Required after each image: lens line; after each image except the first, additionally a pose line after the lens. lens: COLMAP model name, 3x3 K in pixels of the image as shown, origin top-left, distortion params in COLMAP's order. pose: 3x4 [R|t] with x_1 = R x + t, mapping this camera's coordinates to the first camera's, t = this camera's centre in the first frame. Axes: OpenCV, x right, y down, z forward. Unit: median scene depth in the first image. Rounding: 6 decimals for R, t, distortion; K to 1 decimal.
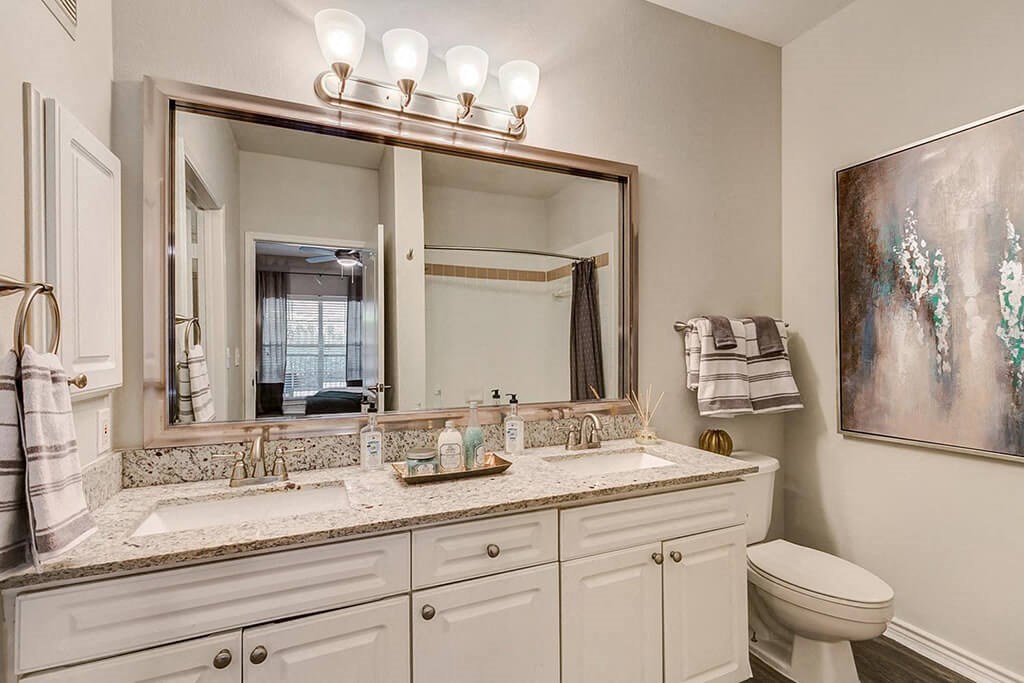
lens RADIAL K [[465.3, 0, 508.5], [0, 465.3, 344.3], [0, 0, 1]] dist [0.003650, 0.001168]
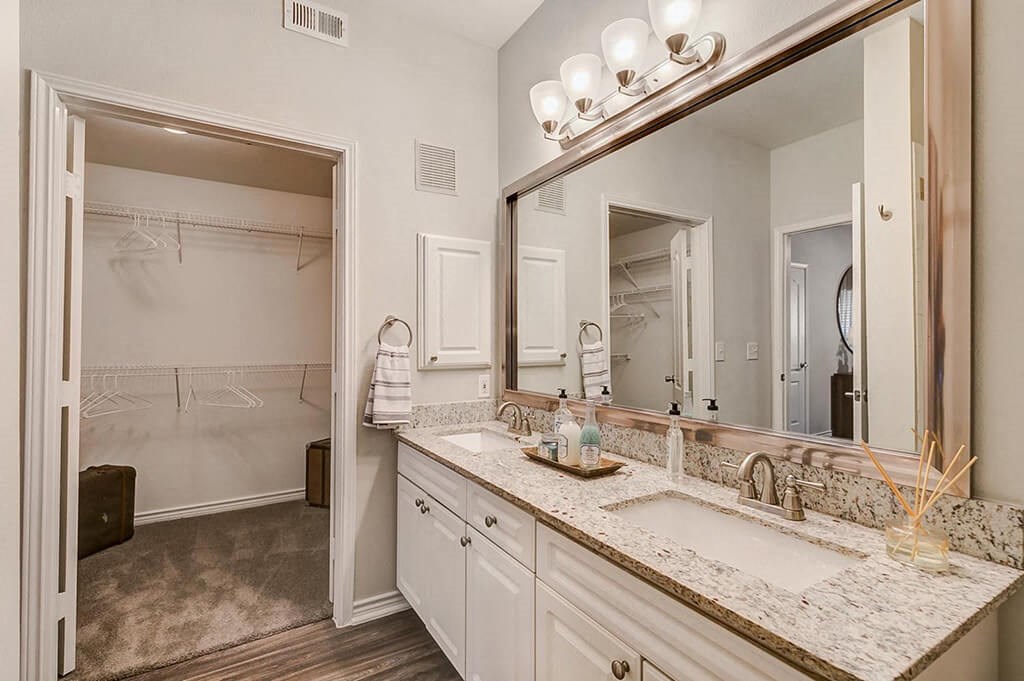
lens RADIAL K [[465.3, 0, 505.8], [0, 465.3, 340.1], [0, 0, 1]] dist [0.003650, 0.001168]
pose [[0.138276, -0.005572, -0.990378, 0.934420], [0.004244, 0.999978, -0.005034, 0.004051], [0.990385, -0.003507, 0.138296, 0.747866]]
